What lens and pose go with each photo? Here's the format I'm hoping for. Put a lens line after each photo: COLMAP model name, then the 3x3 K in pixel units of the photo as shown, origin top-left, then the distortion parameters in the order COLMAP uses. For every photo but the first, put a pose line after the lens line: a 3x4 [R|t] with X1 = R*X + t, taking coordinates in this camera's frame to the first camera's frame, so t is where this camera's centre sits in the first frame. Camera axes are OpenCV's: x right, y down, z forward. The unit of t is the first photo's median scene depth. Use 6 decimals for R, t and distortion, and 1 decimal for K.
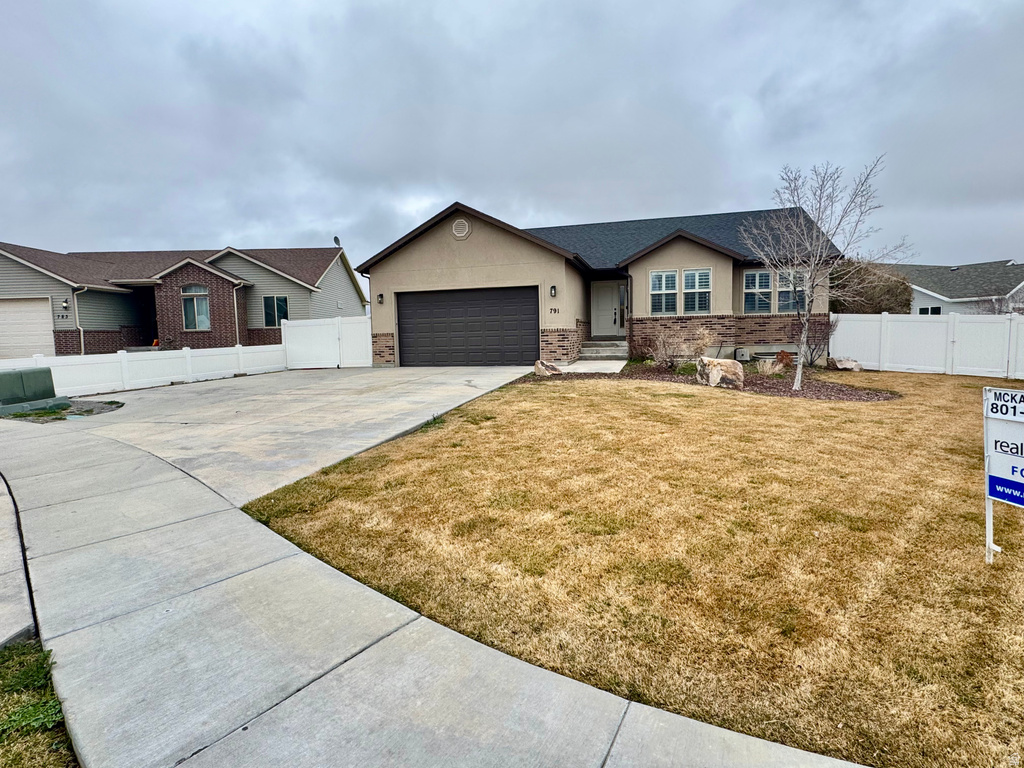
lens RADIAL K [[535.6, 0, 514.5], [0, 535.6, 381.5], [0, 0, 1]] dist [-0.005682, 0.009221]
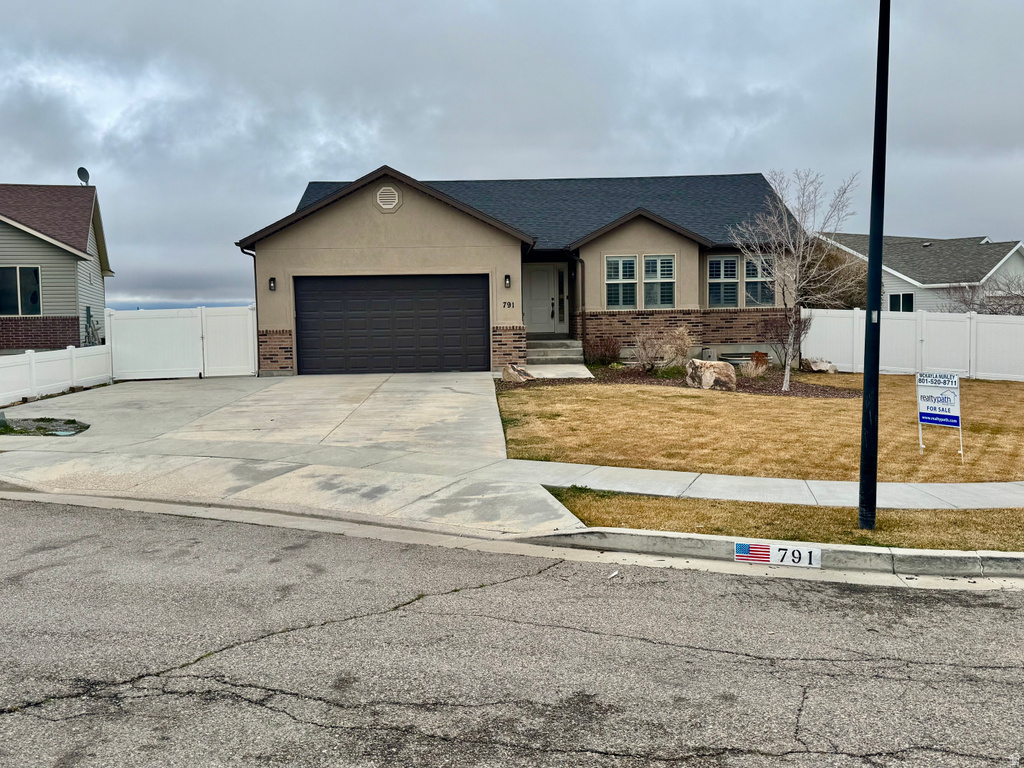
lens RADIAL K [[1002.8, 0, 510.6], [0, 1002.8, 389.3], [0, 0, 1]] dist [0.107978, 0.000000]
pose [[0.958358, -0.015539, 0.285145, -0.337405], [0.020572, 0.999681, -0.014662, 0.019845], [-0.284826, 0.019918, 0.958372, -0.447392]]
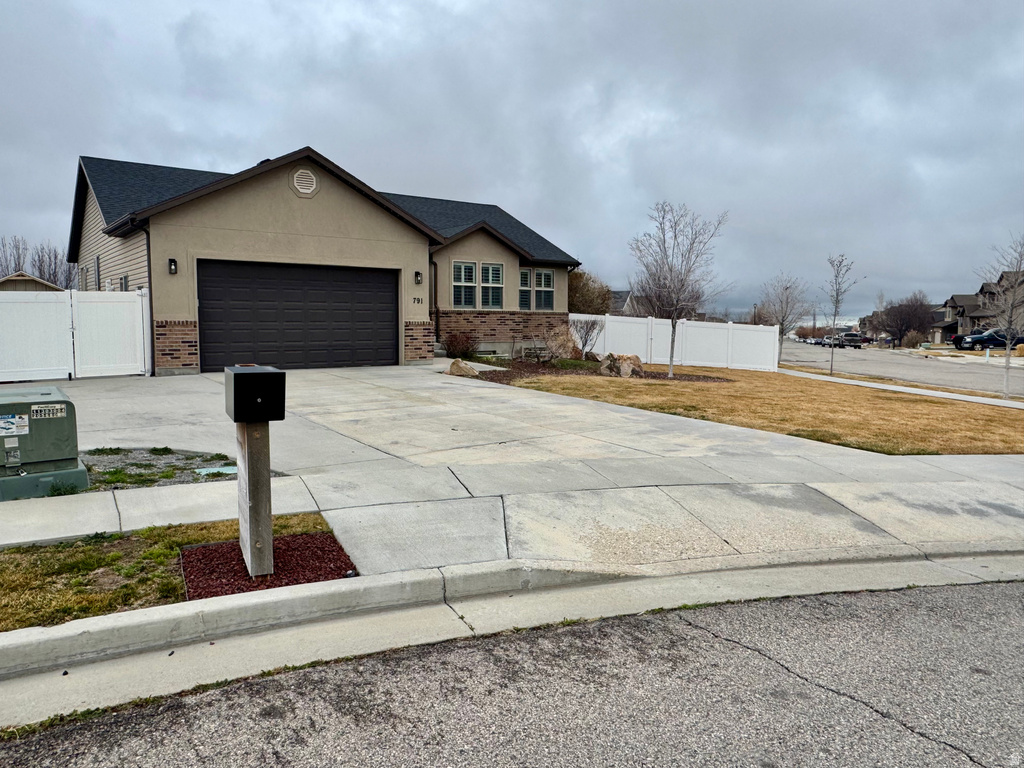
lens RADIAL K [[733.3, 0, 514.7], [0, 733.3, 383.7], [0, 0, 1]] dist [-0.004924, -0.000830]
pose [[0.613871, -0.043732, 0.788194, -0.695224], [0.049312, 0.998639, 0.017002, -0.010933], [-0.787865, 0.028430, 0.615192, 0.150530]]
